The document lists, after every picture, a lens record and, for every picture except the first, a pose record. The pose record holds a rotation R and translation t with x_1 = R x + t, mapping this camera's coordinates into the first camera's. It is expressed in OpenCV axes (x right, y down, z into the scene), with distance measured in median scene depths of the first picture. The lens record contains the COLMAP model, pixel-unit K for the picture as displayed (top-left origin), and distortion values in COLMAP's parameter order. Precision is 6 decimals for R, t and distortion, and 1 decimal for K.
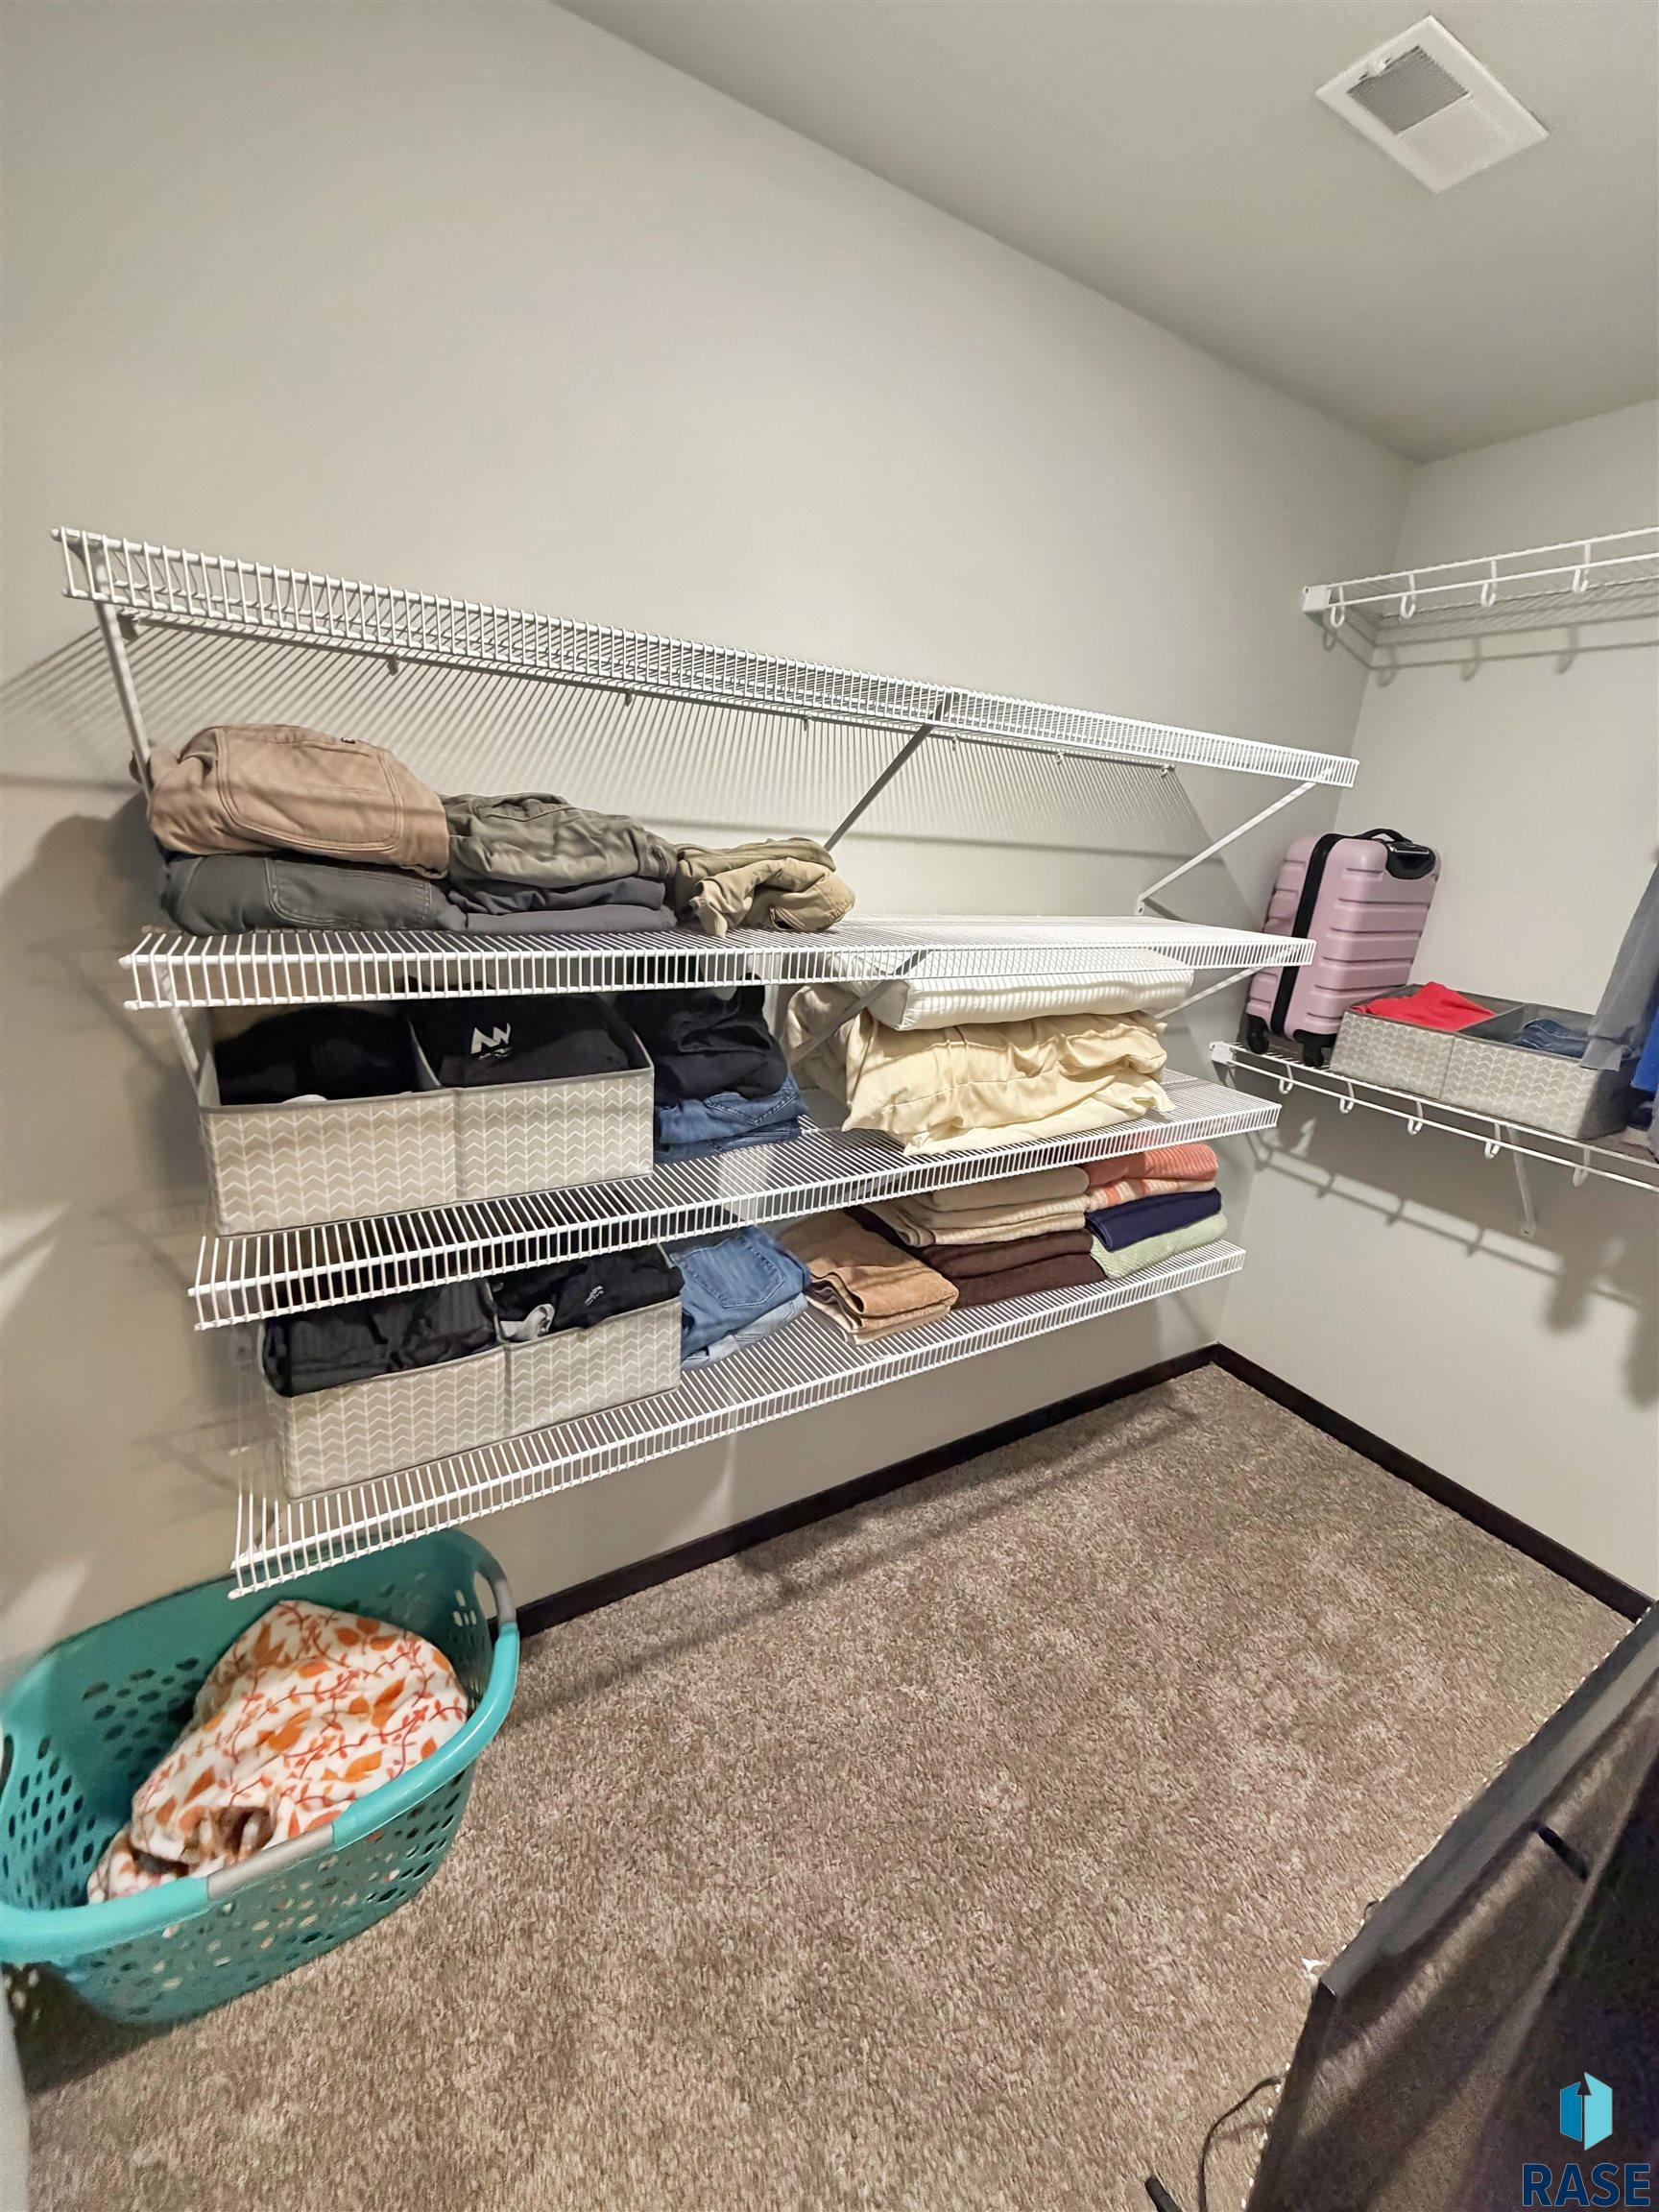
lens RADIAL K [[888.7, 0, 829.5], [0, 888.7, 1106.0], [0, 0, 1]] dist [0.012754, -0.000036]
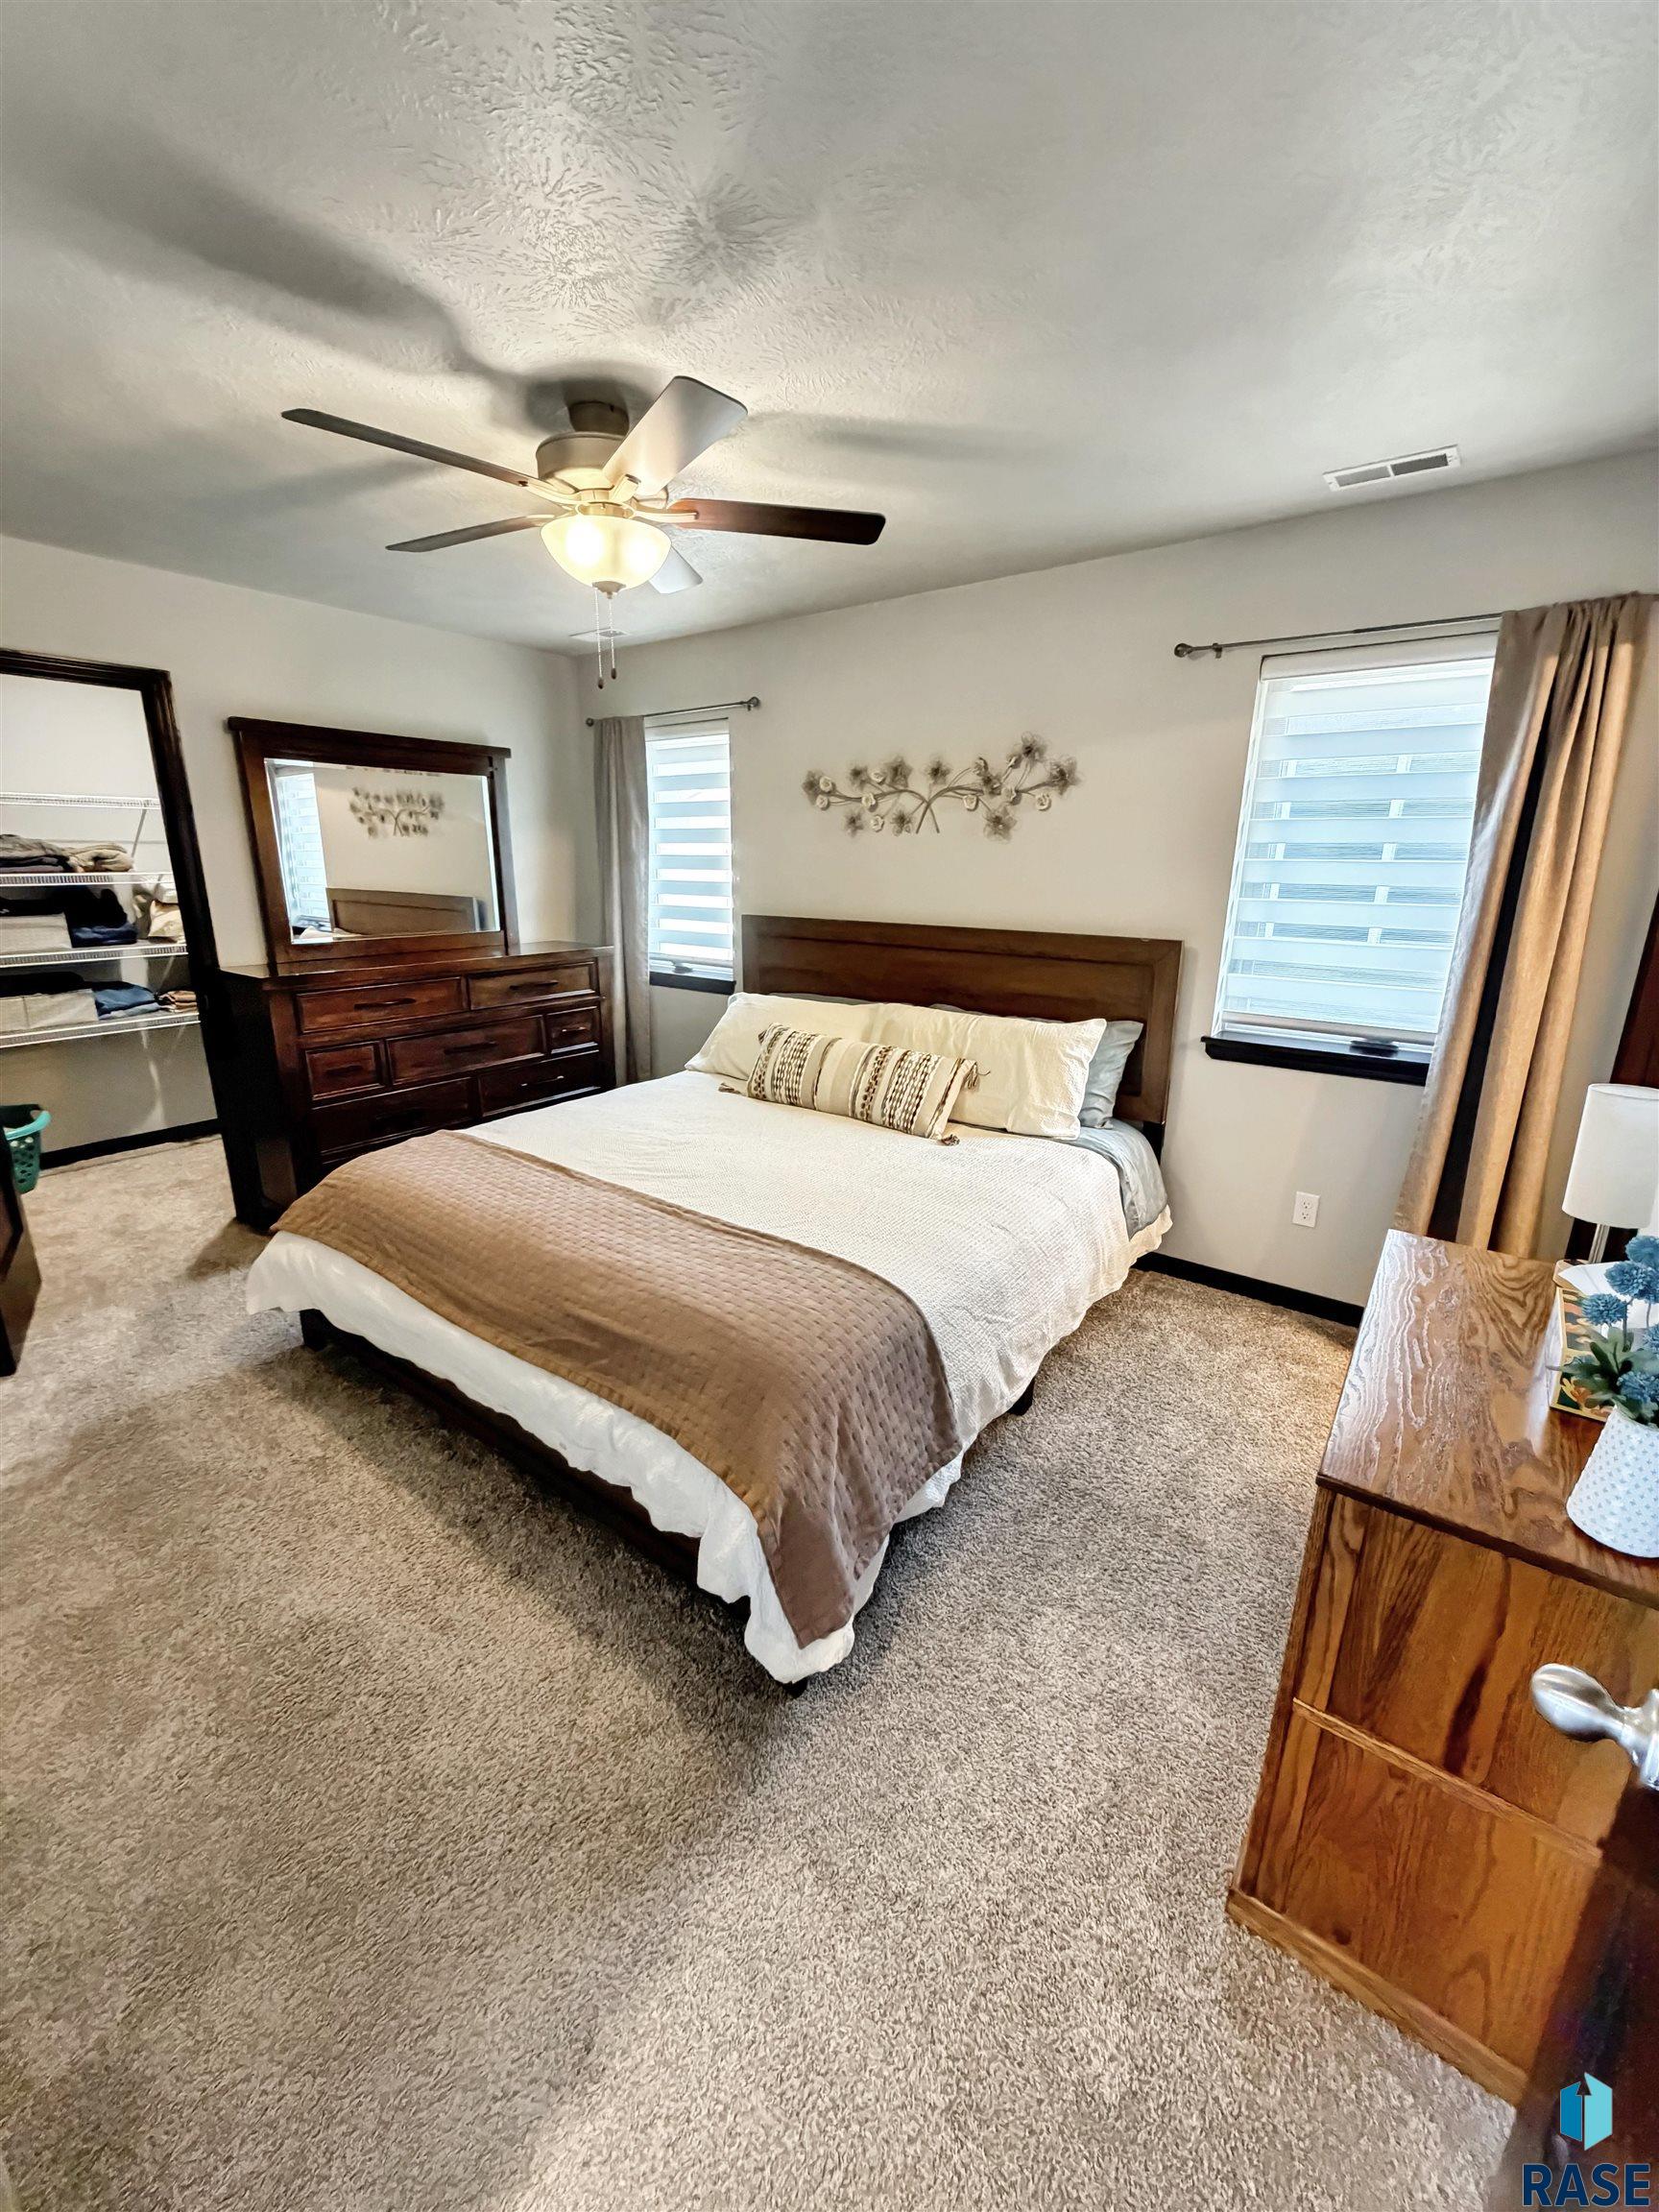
lens RADIAL K [[888.7, 0, 829.5], [0, 888.7, 1106.0], [0, 0, 1]] dist [0.012754, -0.000036]
pose [[0.925480, -0.158134, 0.344210, 1.145956], [0.166482, 0.986030, 0.005373, 1.088992], [-0.340251, 0.052332, 0.938877, -2.992377]]
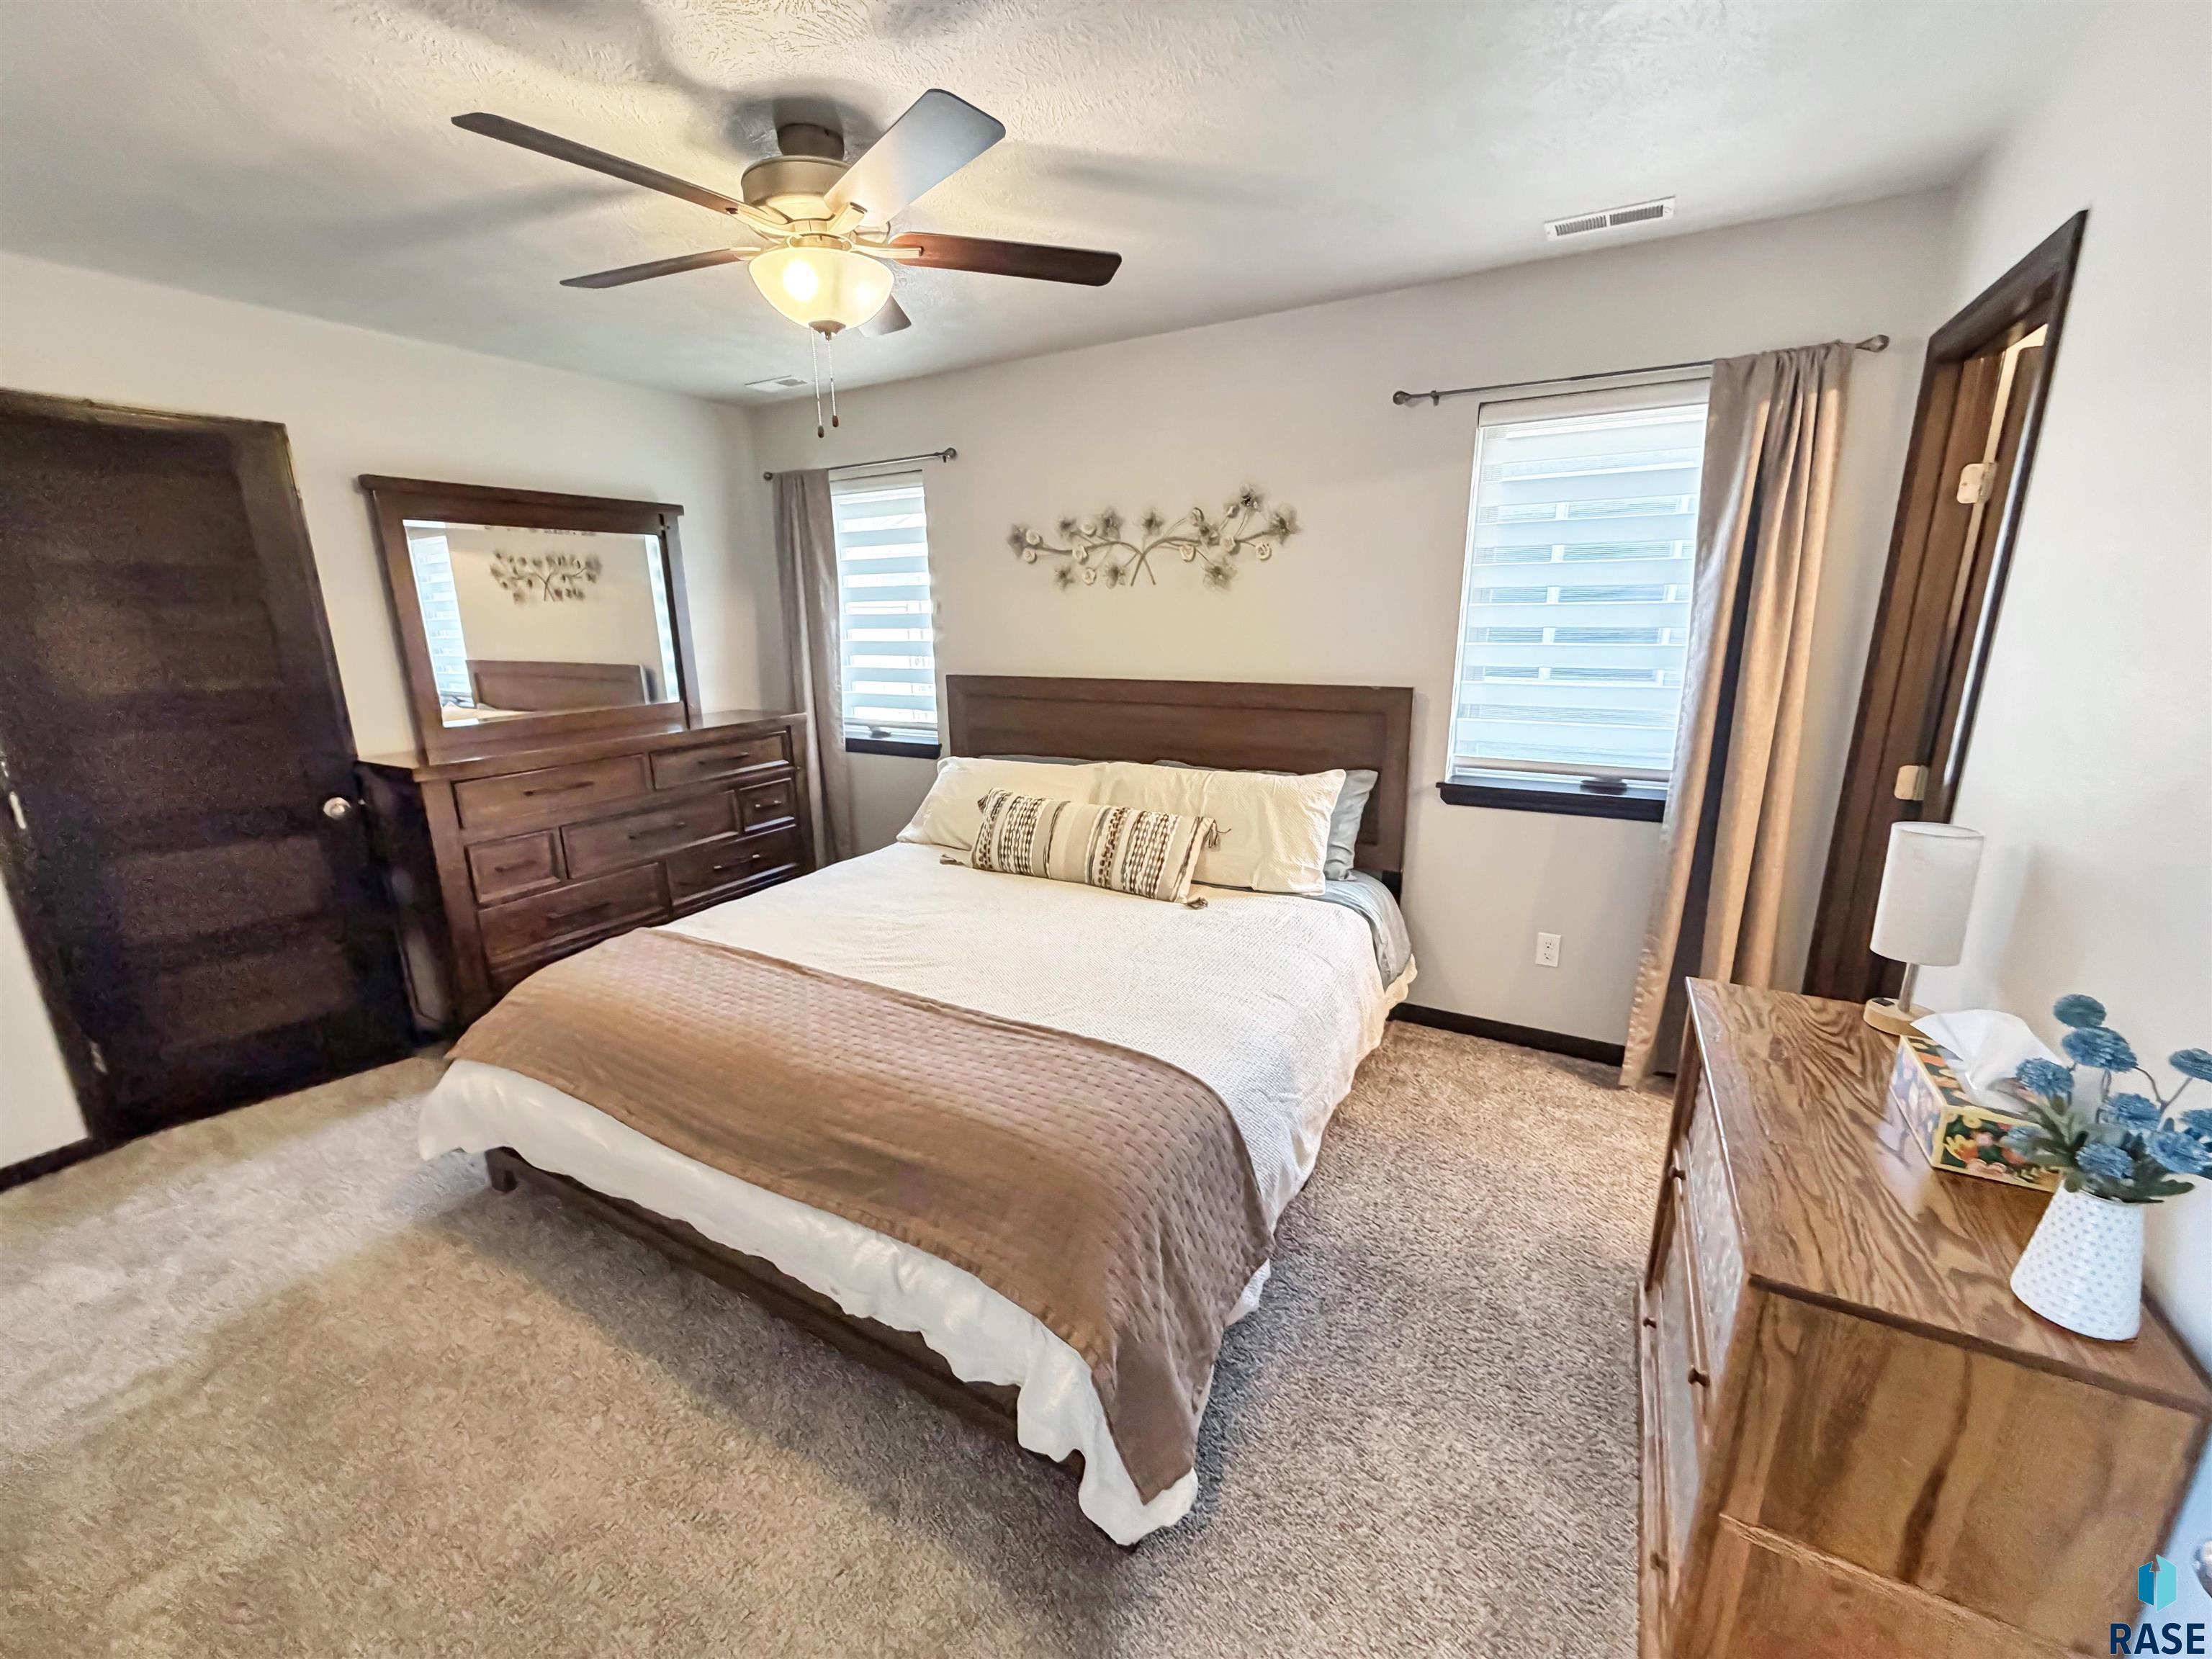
lens RADIAL K [[893.3, 0, 1101.7], [0, 893.3, 839.6], [0, 0, 1]] dist [0.010499, 0.000052]
pose [[0.871793, -0.201872, 0.446346, 1.021699], [0.221673, 0.975088, 0.008044, 0.996590], [-0.436850, 0.091930, 0.894824, -2.787370]]
